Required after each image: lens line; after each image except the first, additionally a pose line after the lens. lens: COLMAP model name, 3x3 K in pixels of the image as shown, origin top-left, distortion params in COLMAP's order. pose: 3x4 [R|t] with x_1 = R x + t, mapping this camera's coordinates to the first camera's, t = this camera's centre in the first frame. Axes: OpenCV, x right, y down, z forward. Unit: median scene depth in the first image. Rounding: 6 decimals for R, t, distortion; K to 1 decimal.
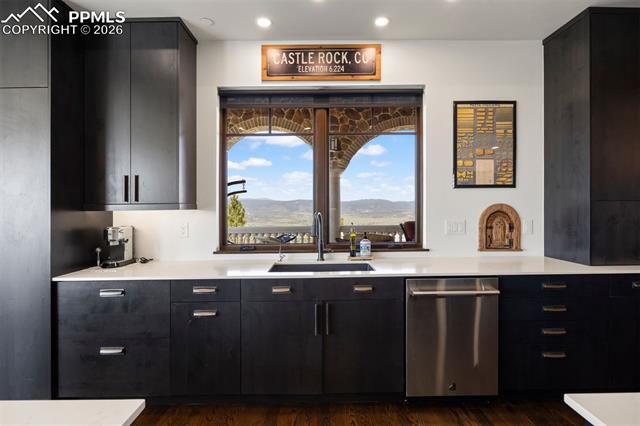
lens RADIAL K [[347.8, 0, 320.2], [0, 347.8, 208.3], [0, 0, 1]] dist [0.000032, 0.000407]
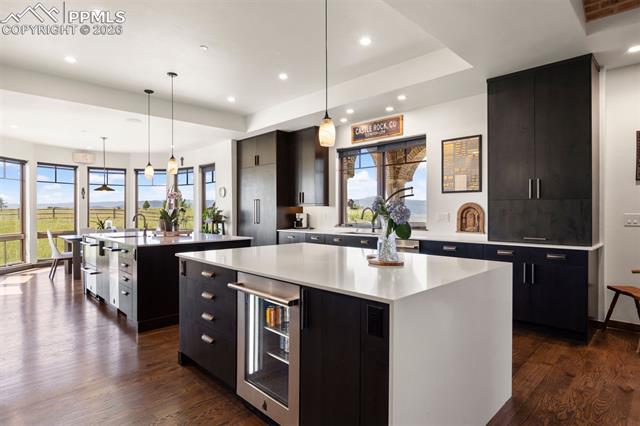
lens RADIAL K [[347.8, 0, 318.3], [0, 347.8, 213.8], [0, 0, 1]] dist [0.000032, 0.000407]
pose [[0.700850, 0.015902, -0.713131, 1.151968], [-0.005670, 0.999844, 0.016722, 0.015149], [0.713286, -0.007676, 0.700831, -0.574239]]
